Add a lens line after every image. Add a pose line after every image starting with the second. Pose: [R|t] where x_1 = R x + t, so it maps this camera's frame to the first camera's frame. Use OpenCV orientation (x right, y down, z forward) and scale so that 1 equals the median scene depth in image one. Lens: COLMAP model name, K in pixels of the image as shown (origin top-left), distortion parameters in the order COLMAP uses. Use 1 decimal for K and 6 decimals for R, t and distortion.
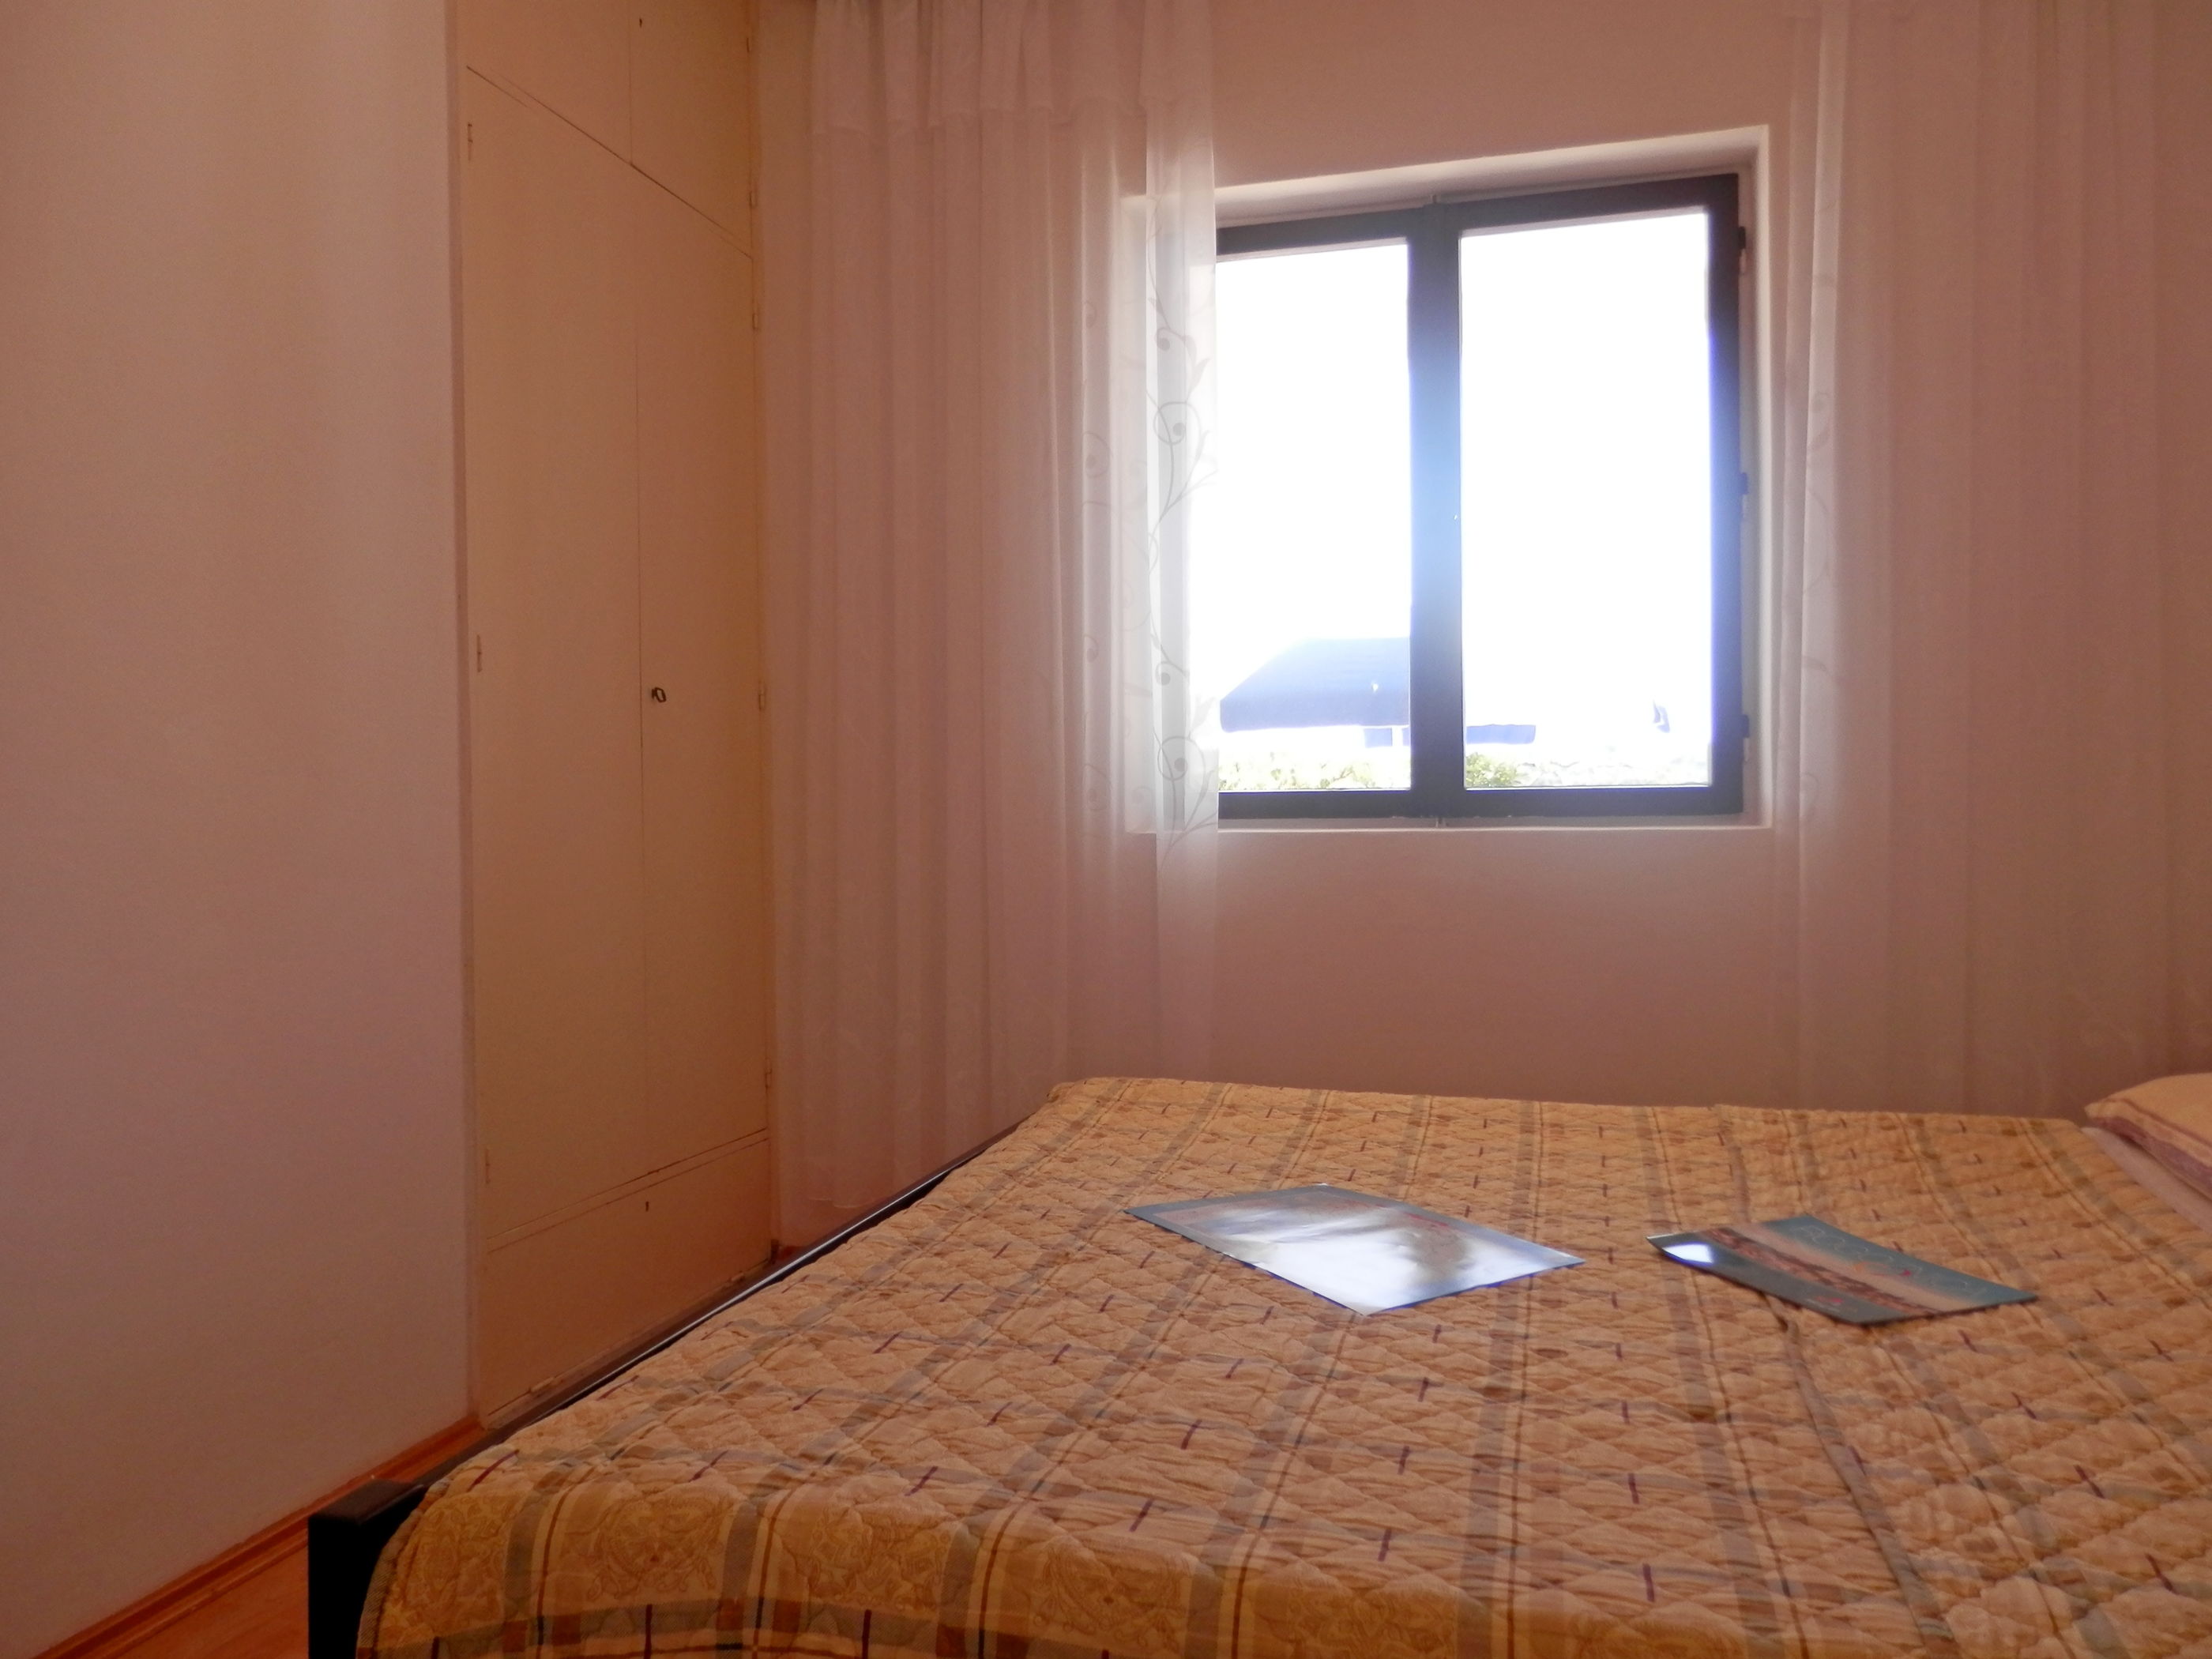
lens RADIAL K [[1667.8, 0, 1116.4], [0, 1667.8, 817.7], [0, 0, 1]] dist [0.015114, -0.002286]
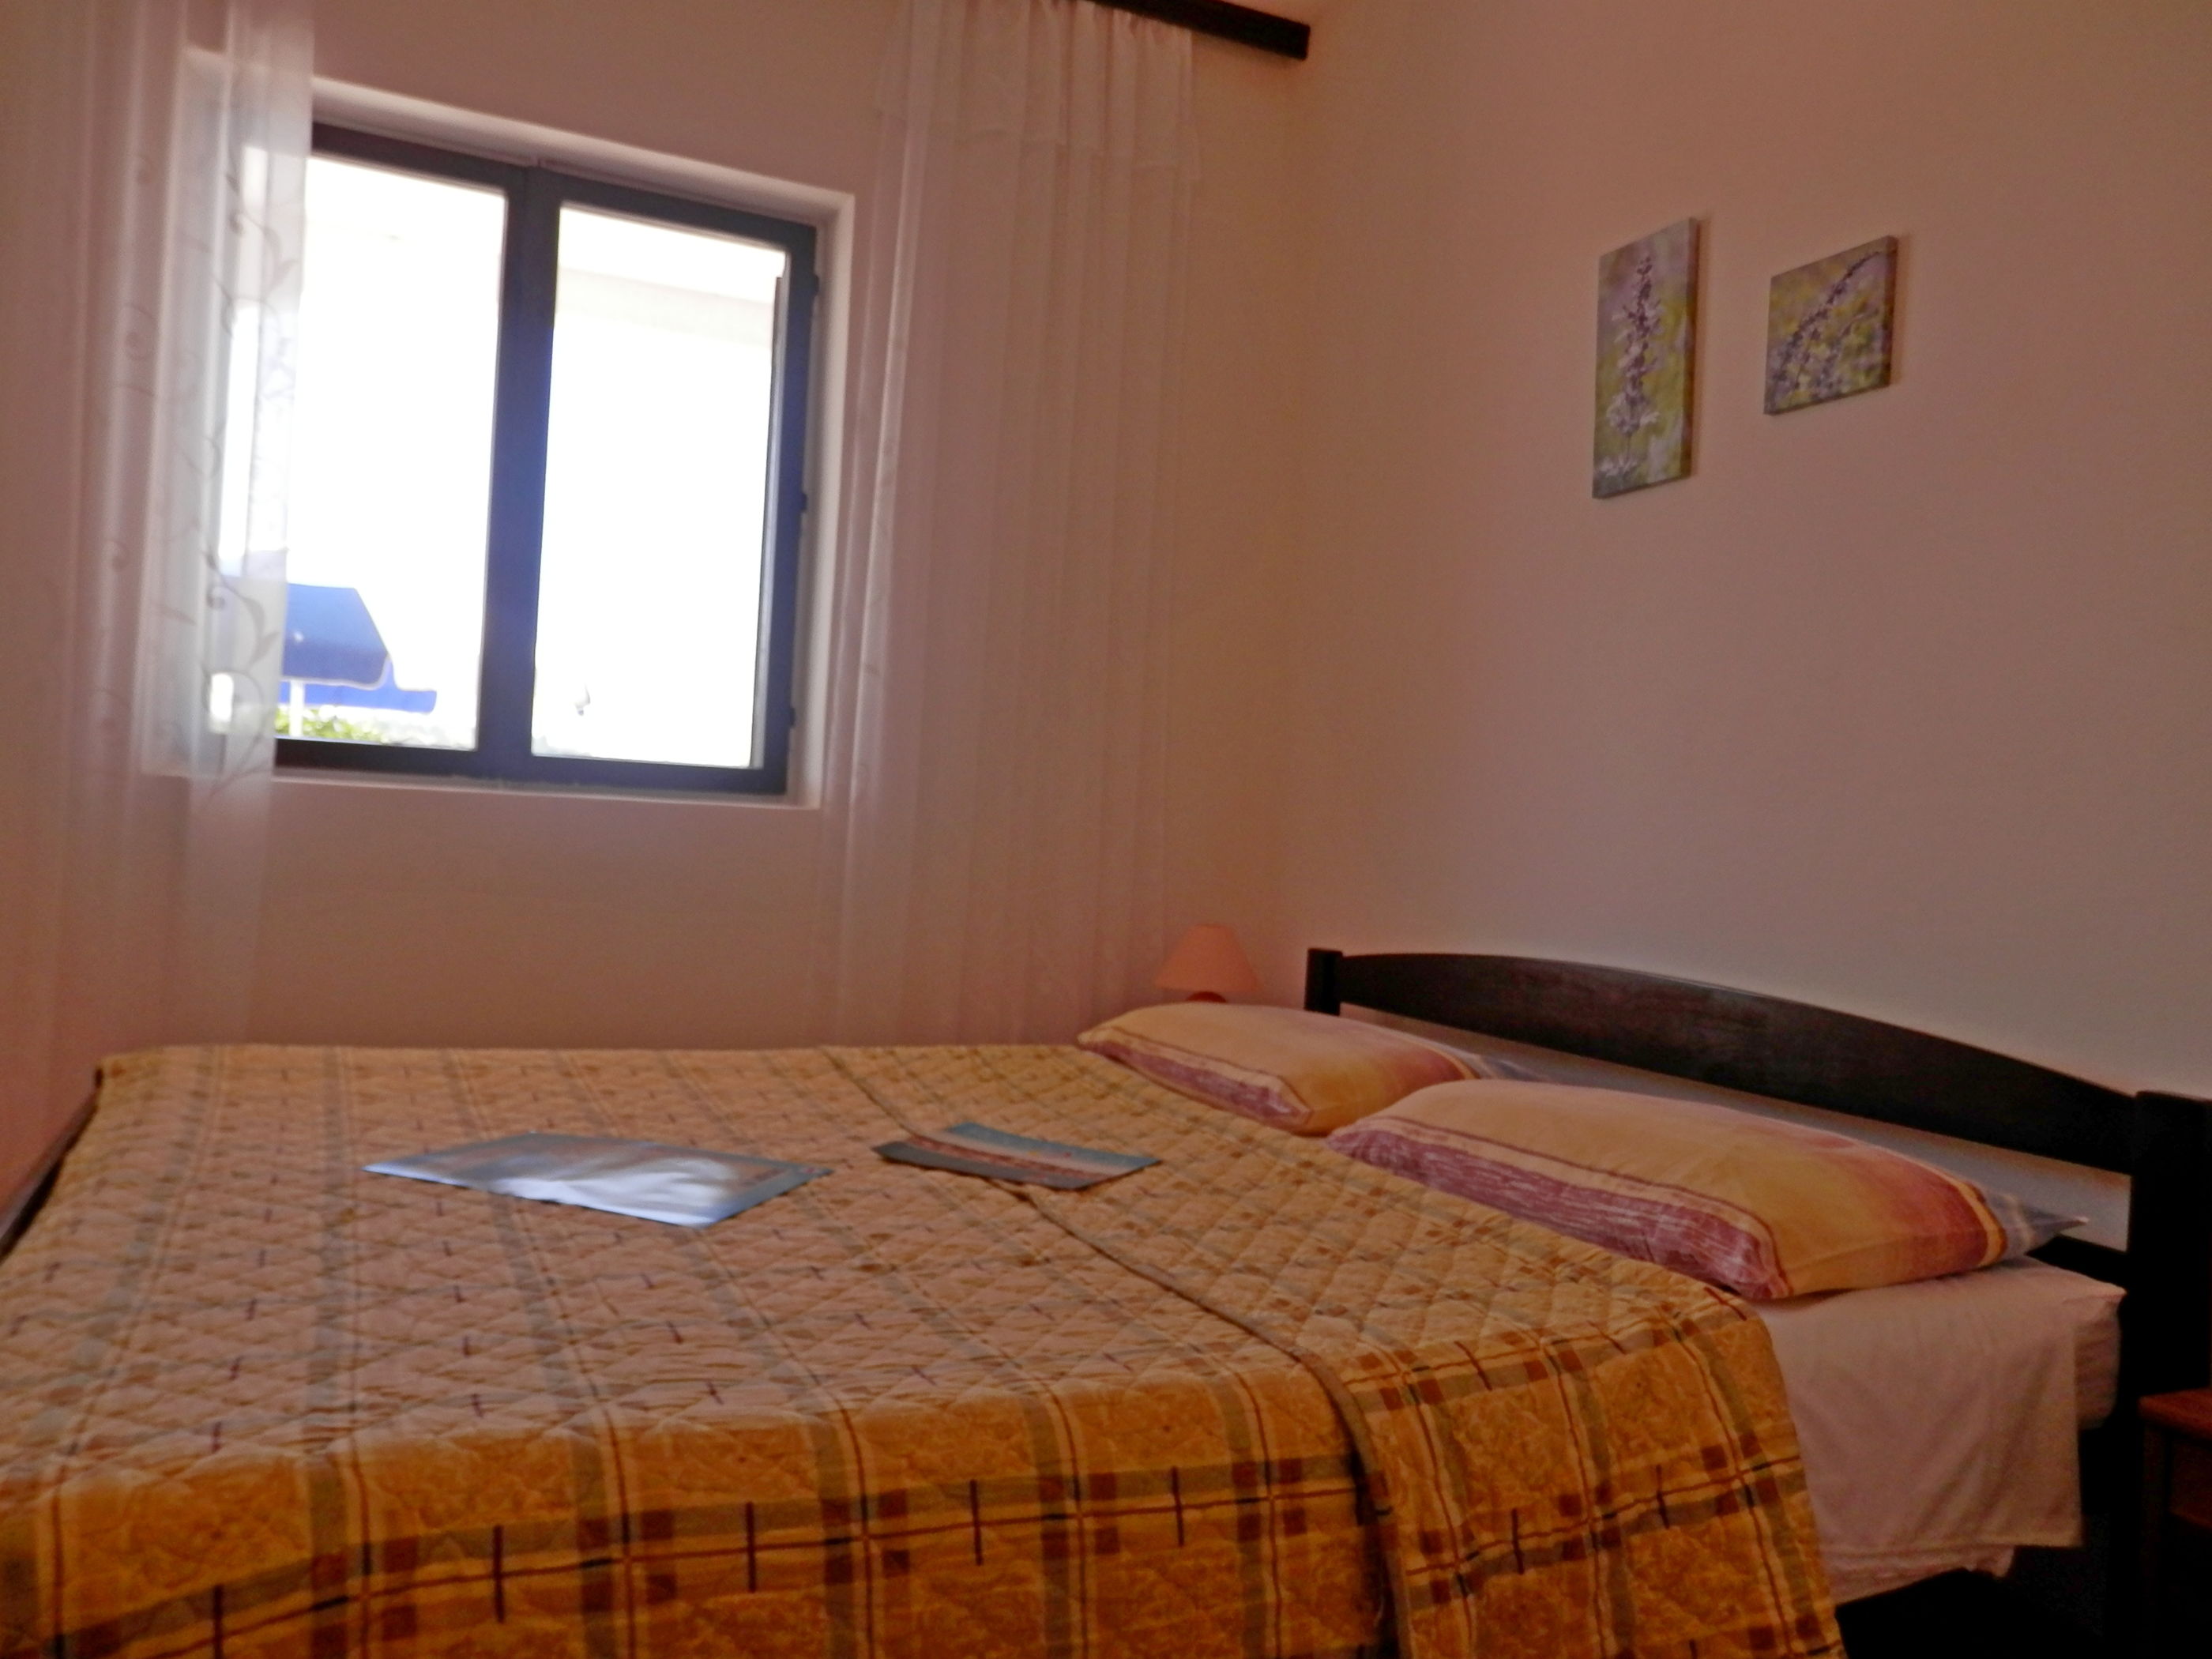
lens RADIAL K [[1667.8, 0, 1116.4], [0, 1667.8, 817.7], [0, 0, 1]] dist [0.015114, -0.002286]
pose [[0.754921, 0.054110, 0.653580, -0.476935], [-0.057301, 0.998221, -0.016456, 0.045854], [-0.653308, -0.025028, 0.756679, 0.021338]]
